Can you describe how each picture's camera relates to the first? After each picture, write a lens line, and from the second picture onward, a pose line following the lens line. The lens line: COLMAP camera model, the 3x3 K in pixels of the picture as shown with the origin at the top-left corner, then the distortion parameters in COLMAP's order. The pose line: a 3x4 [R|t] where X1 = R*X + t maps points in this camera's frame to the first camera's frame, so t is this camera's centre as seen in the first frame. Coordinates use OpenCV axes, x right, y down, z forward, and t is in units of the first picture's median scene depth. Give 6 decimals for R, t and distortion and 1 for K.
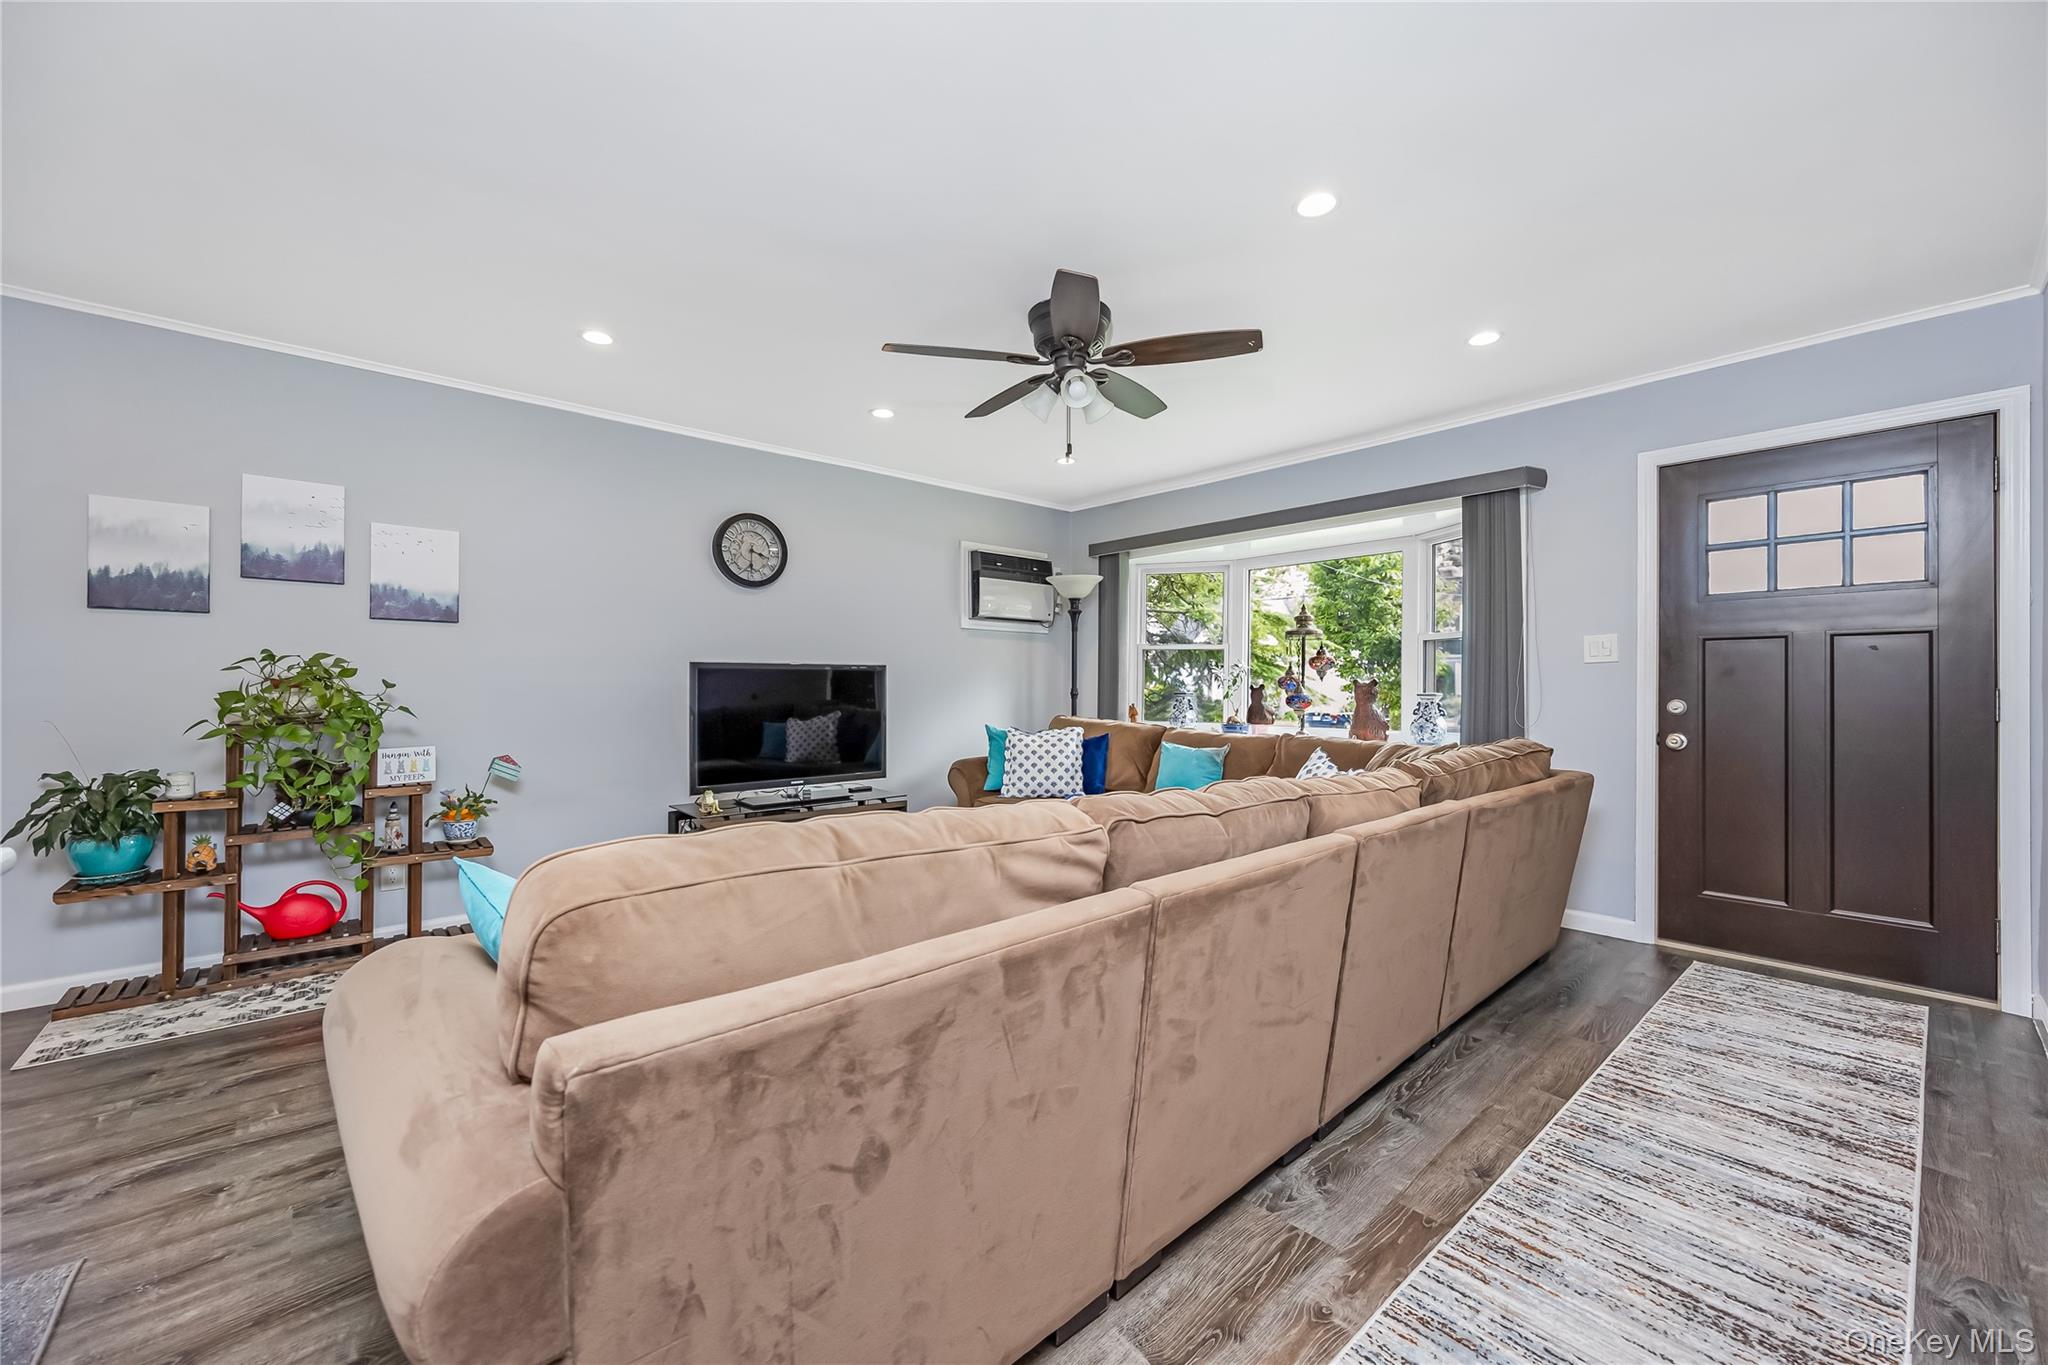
lens RADIAL K [[793.6, 0, 1022.0], [0, 793.6, 693.6], [0, 0, 1]] dist [0.001366, -0.000818]
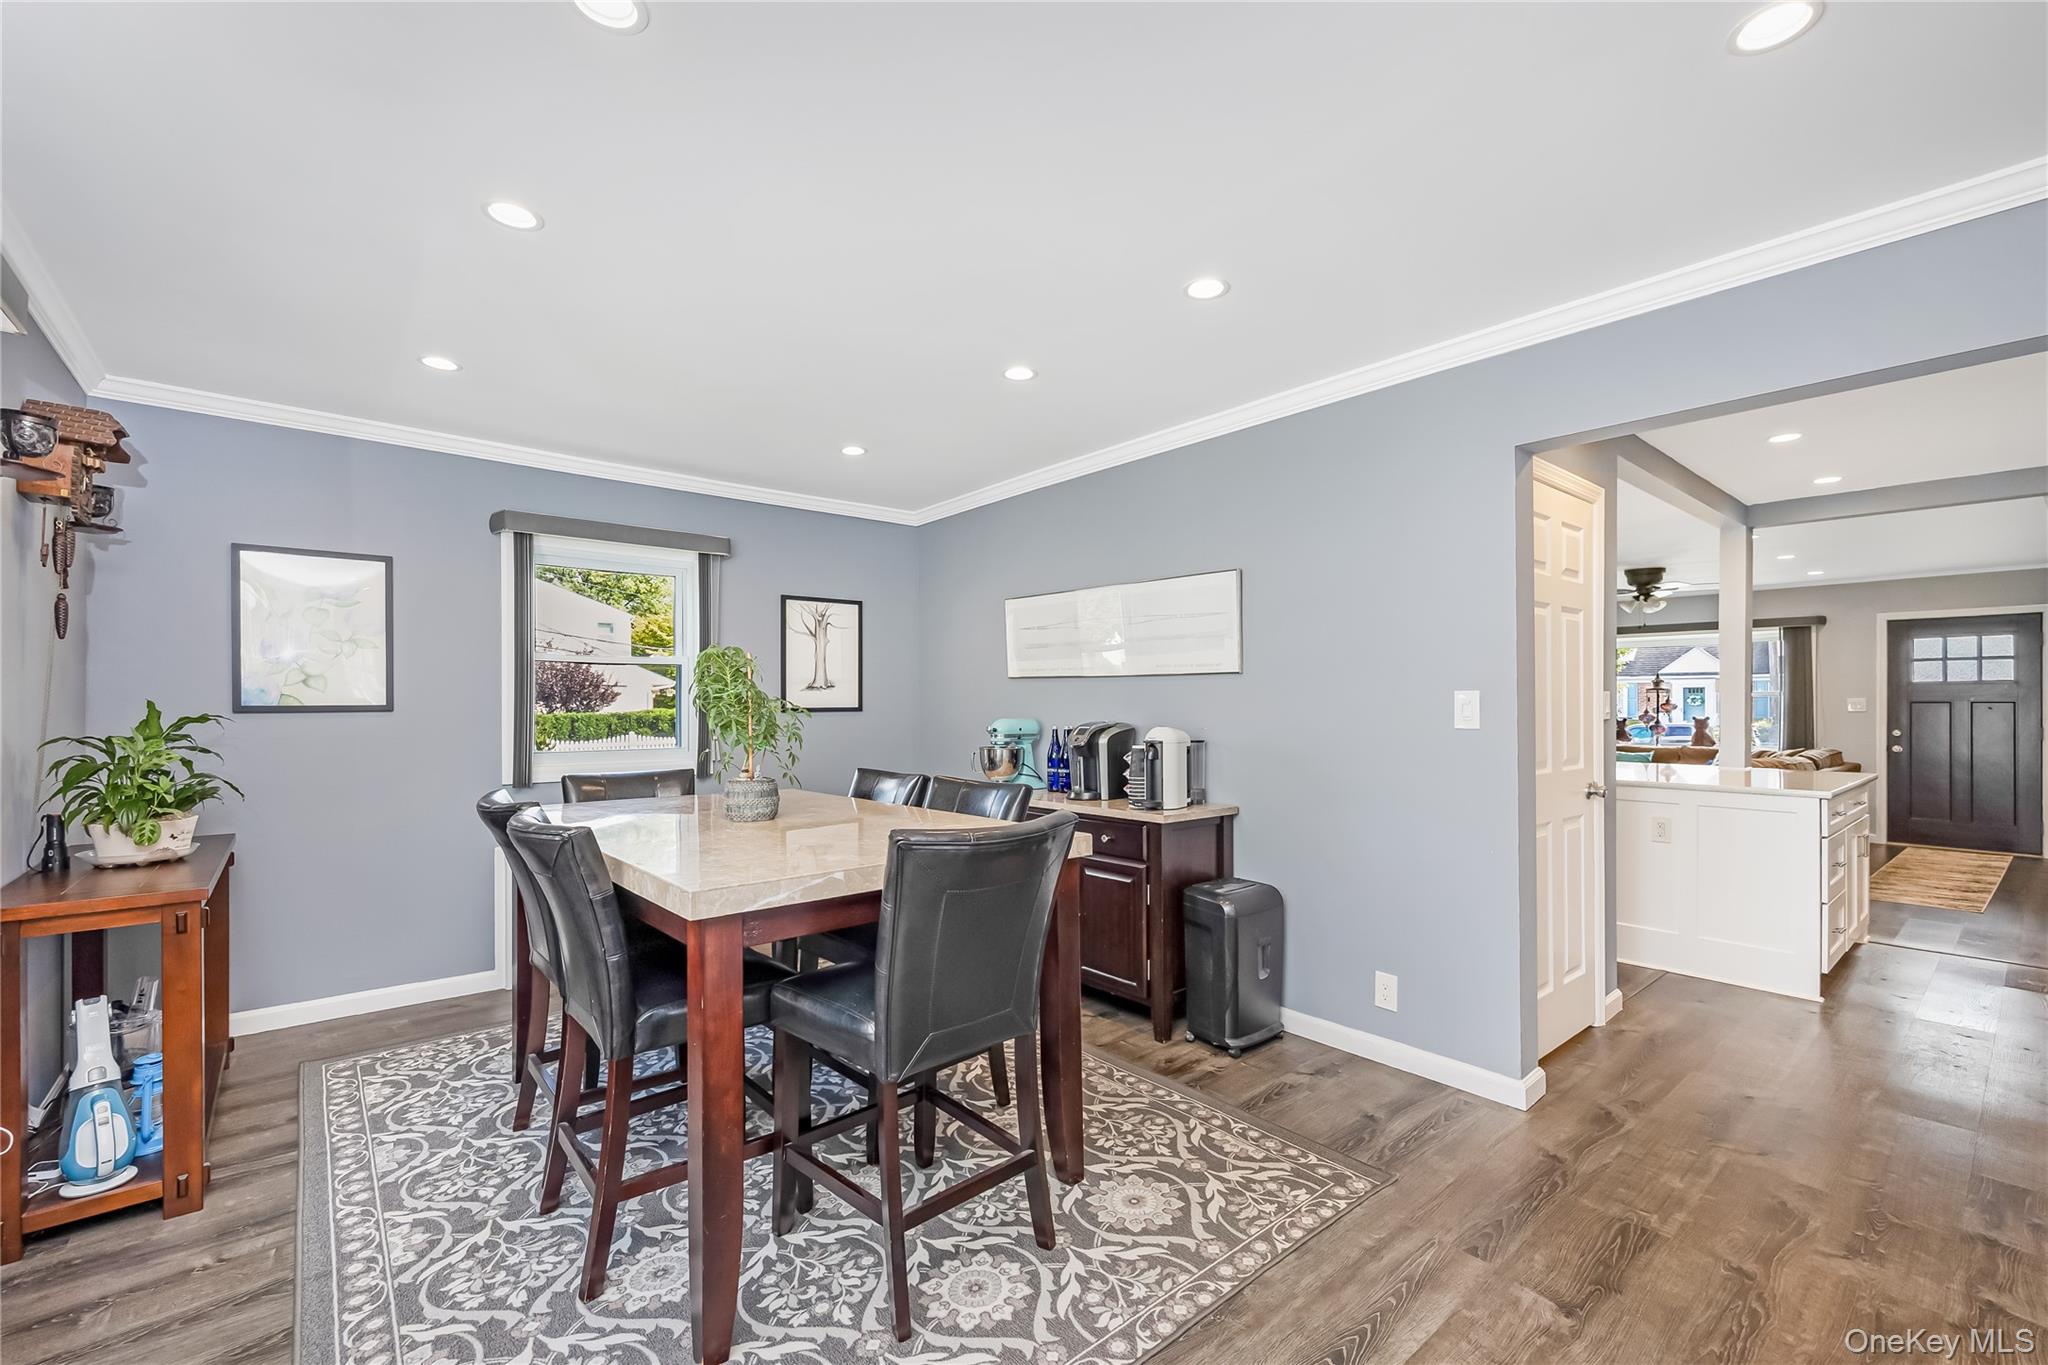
lens RADIAL K [[866.6, 0, 1034.6], [0, 866.6, 709.9], [0, 0, 1]] dist [0.009564, -0.000033]
pose [[0.999828, 0.001365, -0.018489, -1.498276], [-0.001357, 0.999999, 0.000445, -0.044984], [0.018489, -0.000420, 0.999829, -1.442303]]
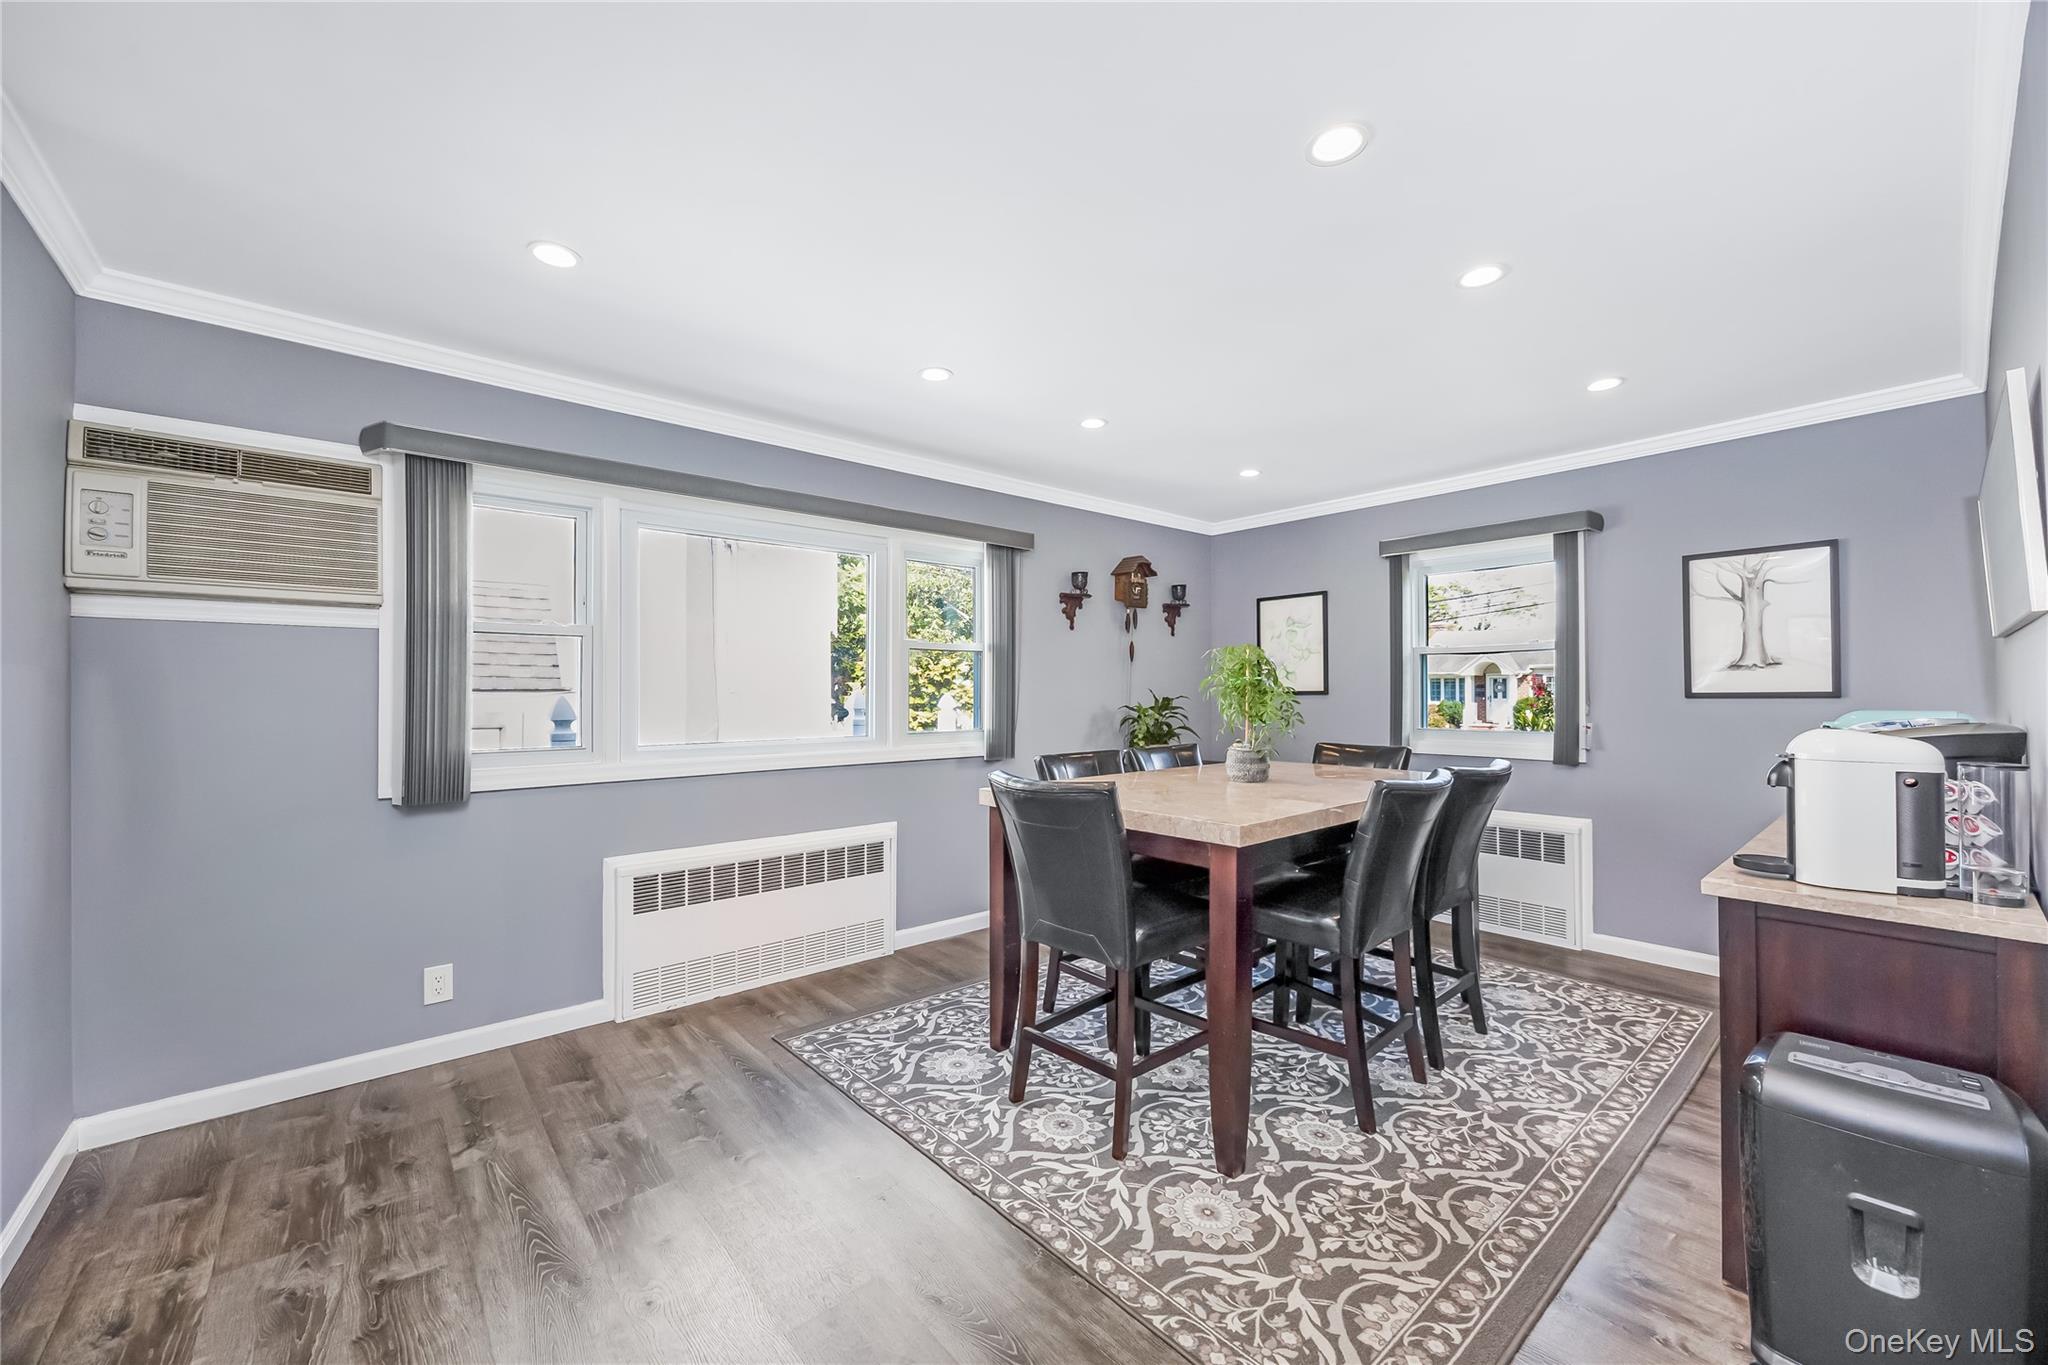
lens RADIAL K [[793.6, 0, 1030.4], [0, 793.6, 687.5], [0, 0, 1]] dist [0.001366, -0.000818]
pose [[-0.018278, -0.005800, -0.999816, -0.849490], [-0.006781, 0.999961, -0.005677, -0.043331], [0.999810, 0.006676, -0.018317, -0.890247]]
